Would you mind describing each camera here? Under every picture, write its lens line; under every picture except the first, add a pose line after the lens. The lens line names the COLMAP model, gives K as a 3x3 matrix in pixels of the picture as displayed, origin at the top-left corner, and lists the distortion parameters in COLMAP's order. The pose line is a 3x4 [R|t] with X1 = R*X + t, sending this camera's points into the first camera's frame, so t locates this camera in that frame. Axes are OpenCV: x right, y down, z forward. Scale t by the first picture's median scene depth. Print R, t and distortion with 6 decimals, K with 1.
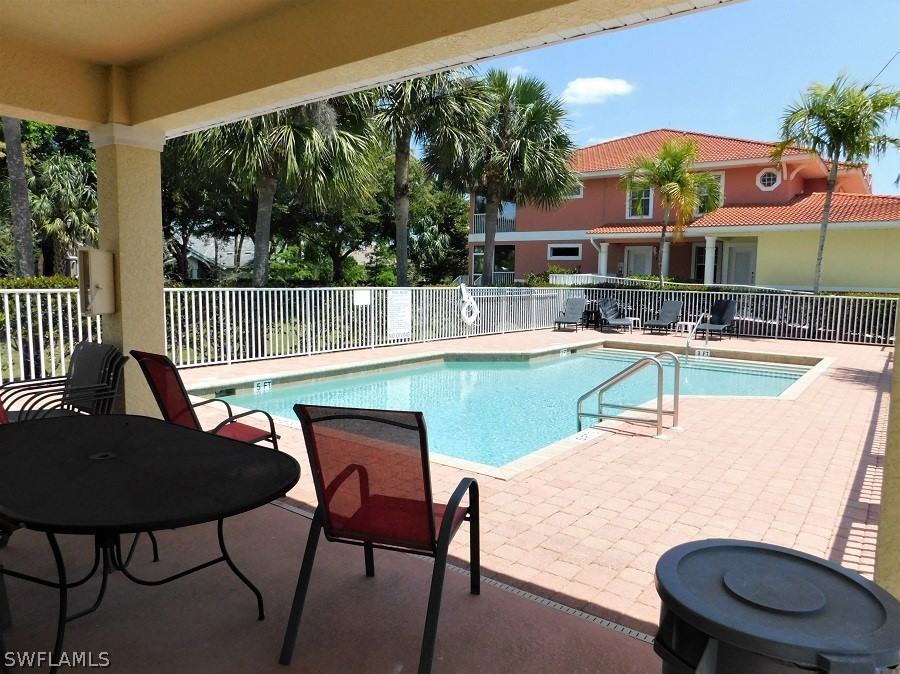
lens RADIAL K [[626.5, 0, 441.3], [0, 626.5, 337.0], [0, 0, 1]] dist [-0.044414, 0.011666]
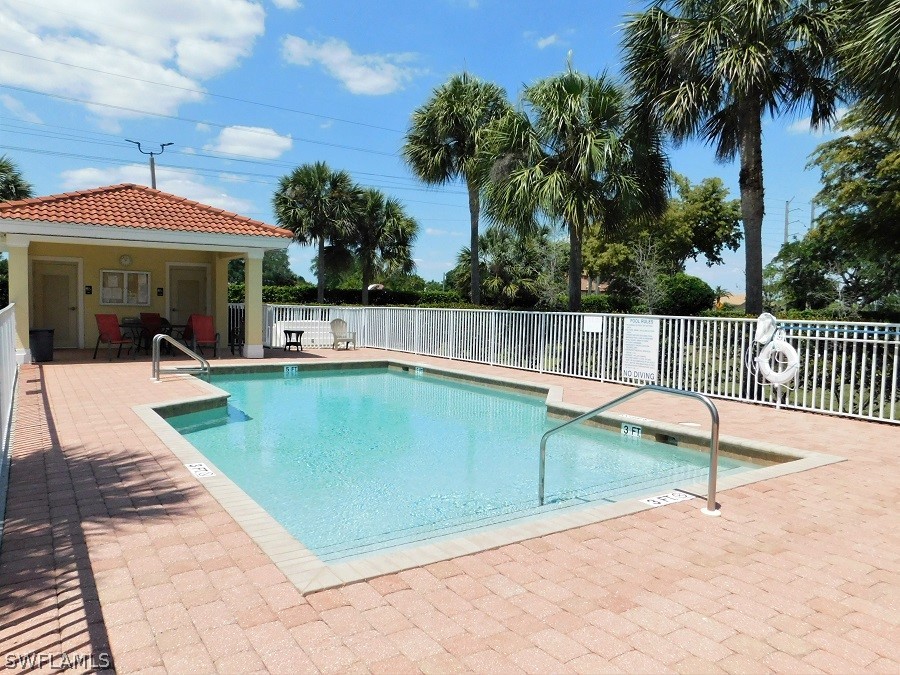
lens RADIAL K [[626.5, 0, 441.2], [0, 626.5, 340.0], [0, 0, 1]] dist [-0.044414, 0.011666]
pose [[-0.331132, 0.034447, -0.942956, 0.759856], [-0.106350, 0.991603, 0.073570, -0.077132], [0.937572, 0.124645, -0.324688, 1.003509]]
